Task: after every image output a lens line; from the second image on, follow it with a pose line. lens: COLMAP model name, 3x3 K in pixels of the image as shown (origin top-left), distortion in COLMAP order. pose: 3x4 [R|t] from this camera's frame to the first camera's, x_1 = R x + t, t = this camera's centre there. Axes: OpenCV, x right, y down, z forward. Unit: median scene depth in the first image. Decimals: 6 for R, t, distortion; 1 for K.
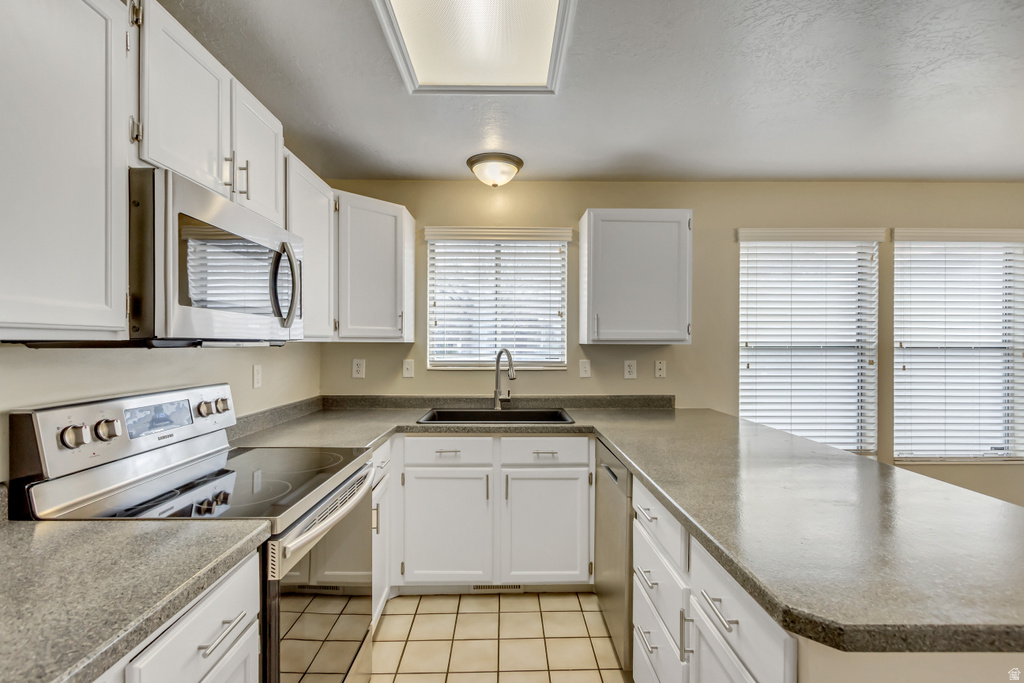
lens RADIAL K [[477.3, 0, 513.8], [0, 477.3, 345.0], [0, 0, 1]] dist [0.002273, -0.000081]
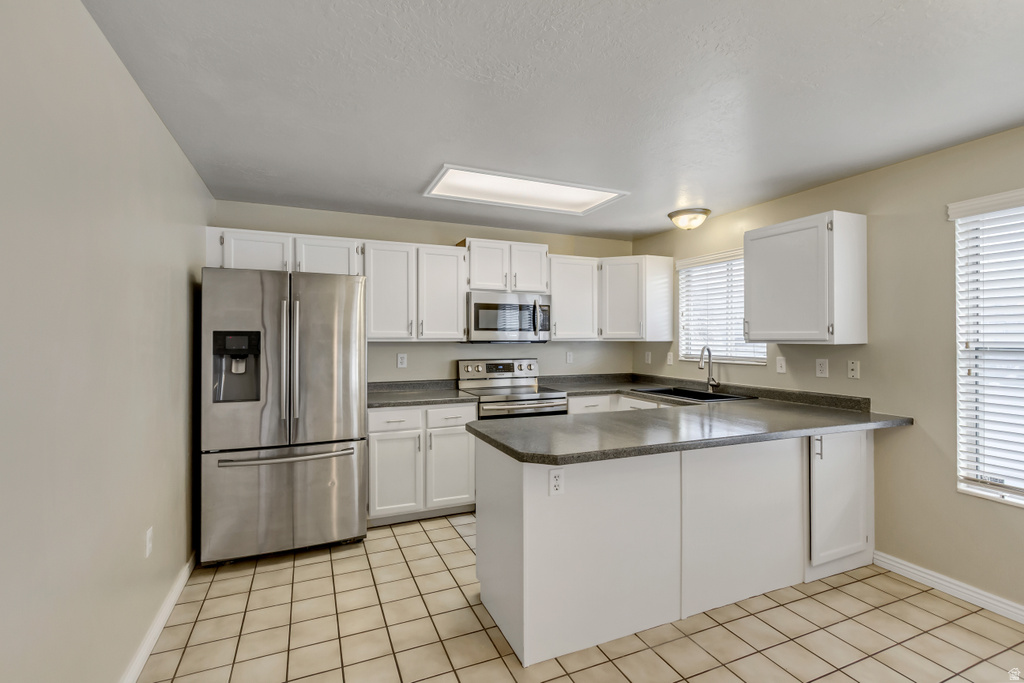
lens RADIAL K [[469.0, 0, 514.4], [0, 469.0, 336.2], [0, 0, 1]] dist [0.003450, 0.000515]
pose [[0.389956, -0.006188, -0.920813, 0.925176], [-0.002925, 0.999964, -0.007958, -0.007551], [0.920829, 0.005797, 0.389924, -0.004941]]
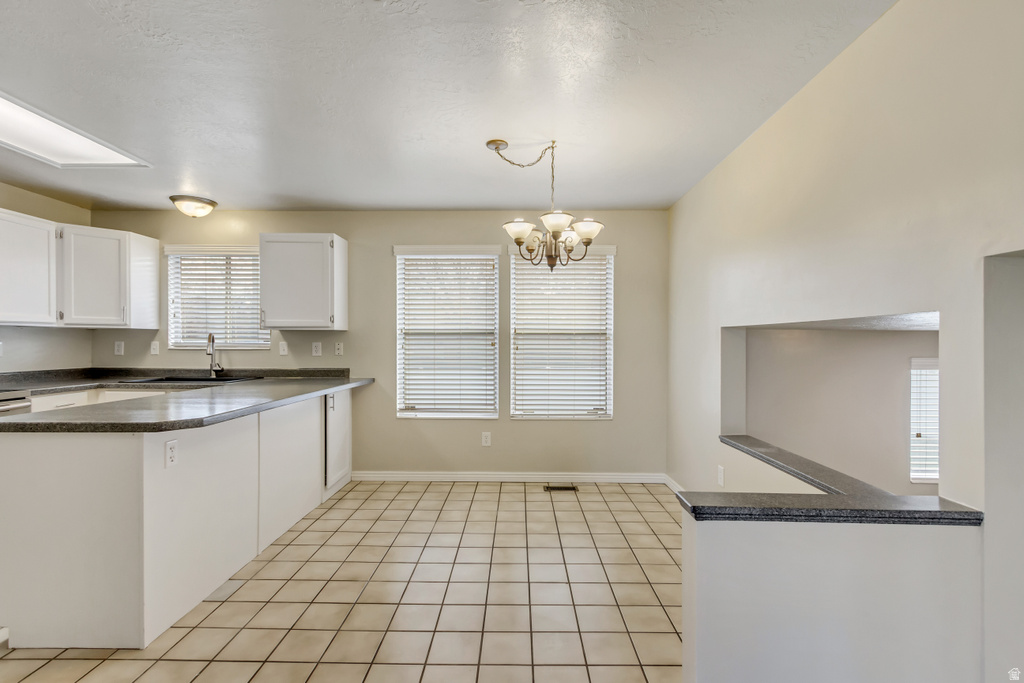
lens RADIAL K [[477.3, 0, 513.8], [0, 477.3, 345.0], [0, 0, 1]] dist [0.002273, -0.000081]
pose [[0.999831, -0.000040, -0.018367, 0.838818], [0.000105, 0.999994, 0.003544, 0.035339], [0.018366, -0.003545, 0.999825, -0.356255]]
